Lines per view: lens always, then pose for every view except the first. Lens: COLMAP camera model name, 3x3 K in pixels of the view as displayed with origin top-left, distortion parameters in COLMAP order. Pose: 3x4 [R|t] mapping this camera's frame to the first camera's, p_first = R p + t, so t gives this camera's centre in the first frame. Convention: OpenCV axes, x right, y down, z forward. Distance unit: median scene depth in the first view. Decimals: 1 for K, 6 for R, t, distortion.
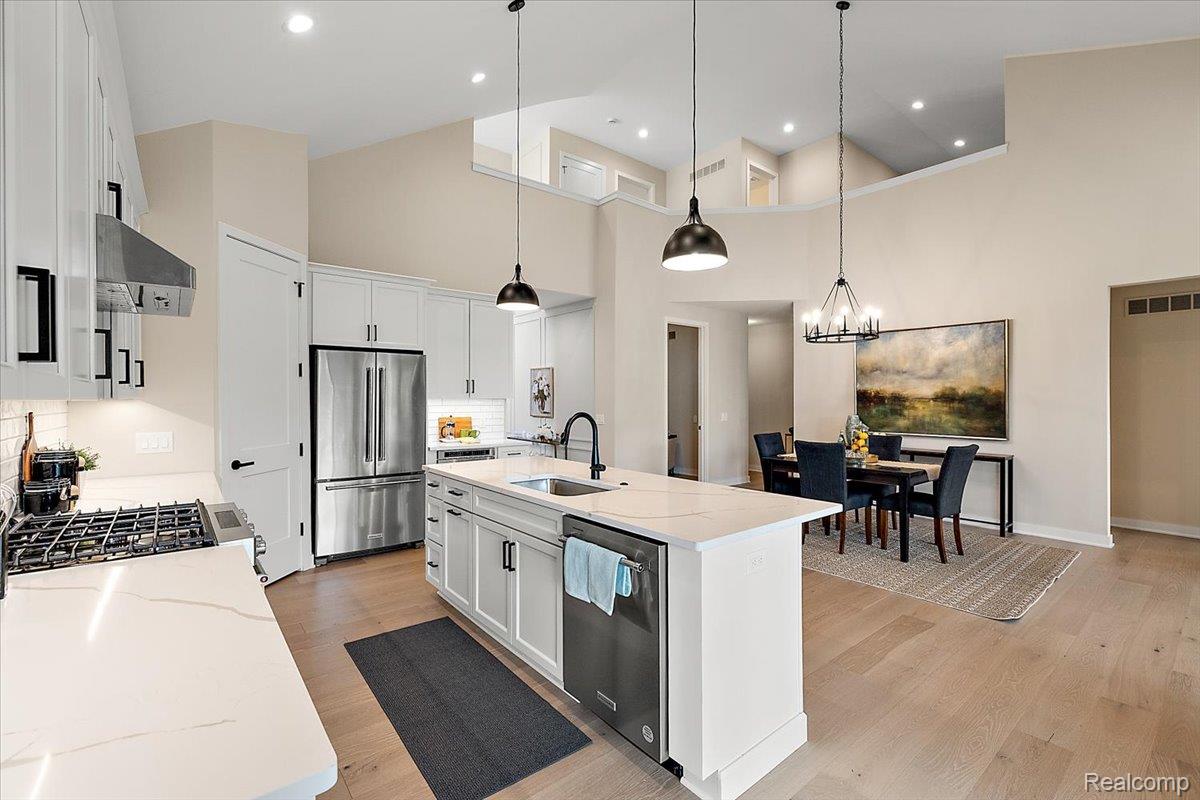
lens RADIAL K [[519.9, 0, 599.6], [0, 519.9, 398.7], [0, 0, 1]] dist [-0.003099, -0.000322]
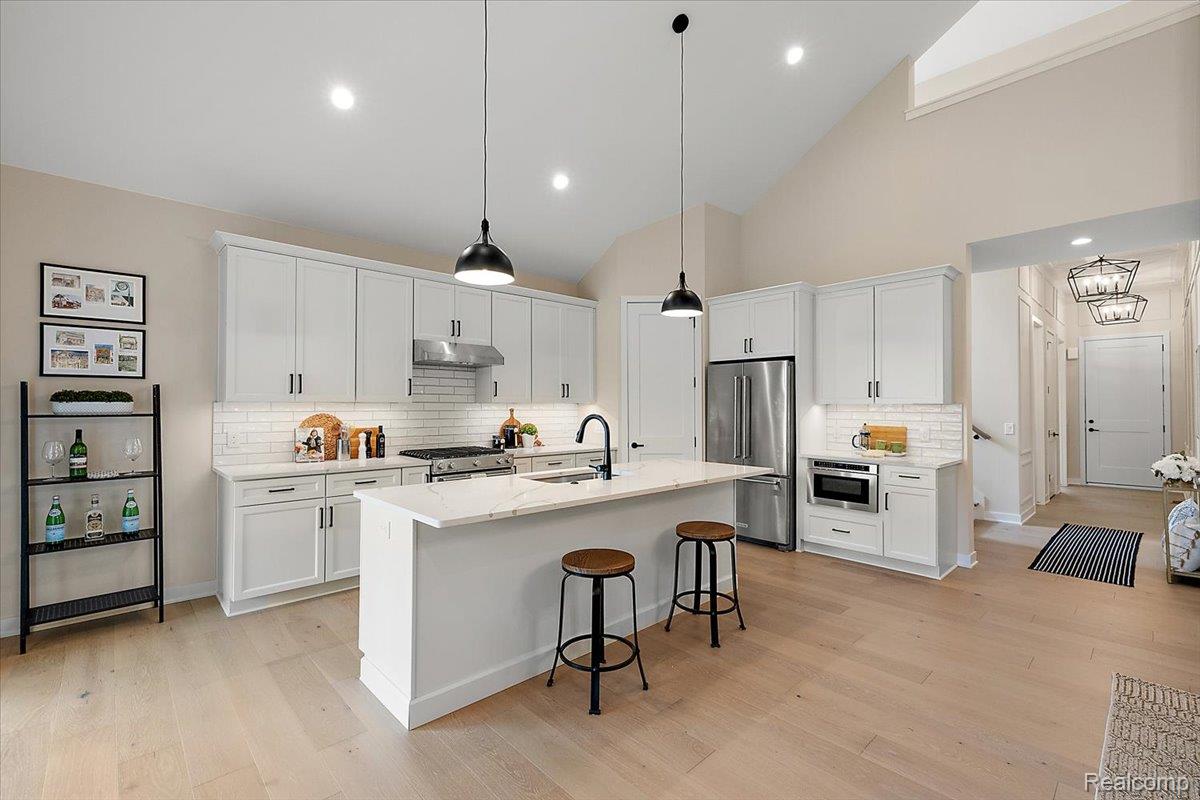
lens RADIAL K [[519.9, 0, 599.6], [0, 519.9, 398.7], [0, 0, 1]] dist [-0.003099, -0.000322]
pose [[0.079959, -0.012120, -0.996724, 0.396496], [-0.003517, 0.999916, -0.012441, 0.002490], [0.996792, 0.004500, 0.079910, 0.348242]]
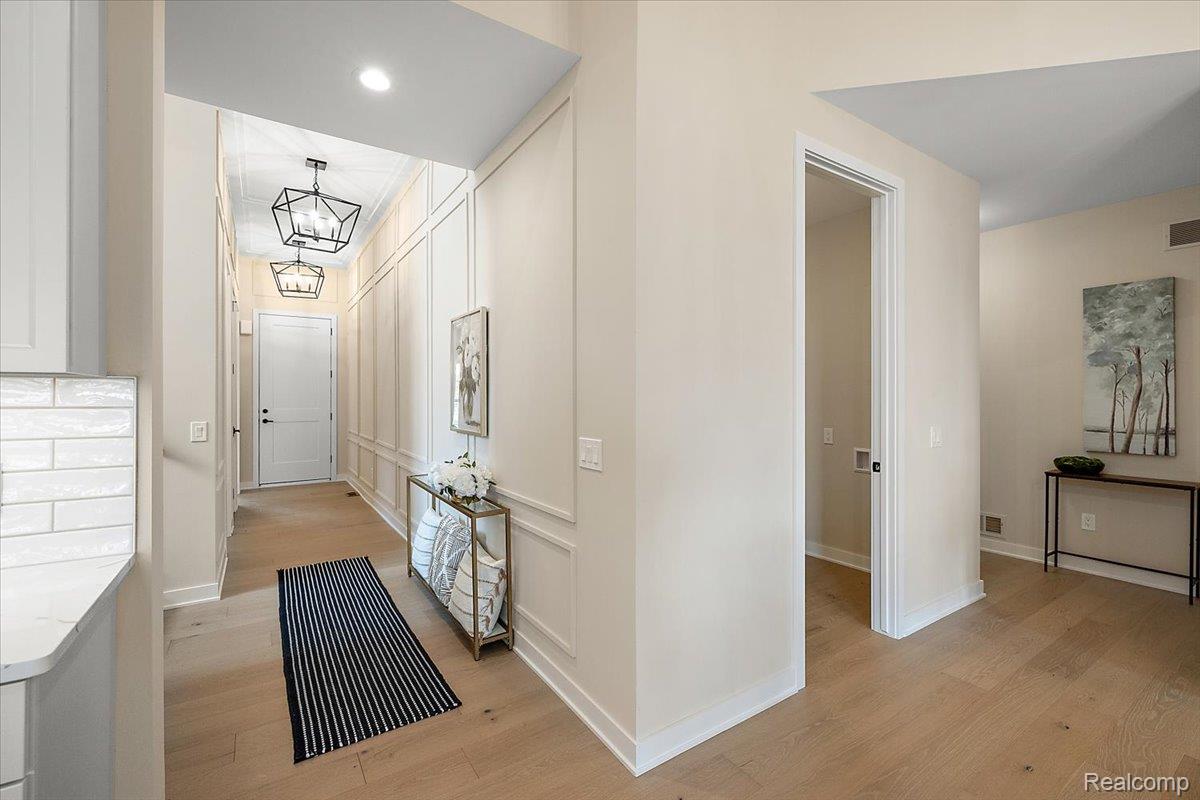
lens RADIAL K [[519.9, 0, 599.6], [0, 519.9, 398.7], [0, 0, 1]] dist [-0.003099, -0.000322]
pose [[0.995996, 0.002885, -0.089357, 0.030095], [-0.002499, 0.999987, 0.004439, 0.006012], [0.089368, -0.004198, 0.995990, 0.631165]]
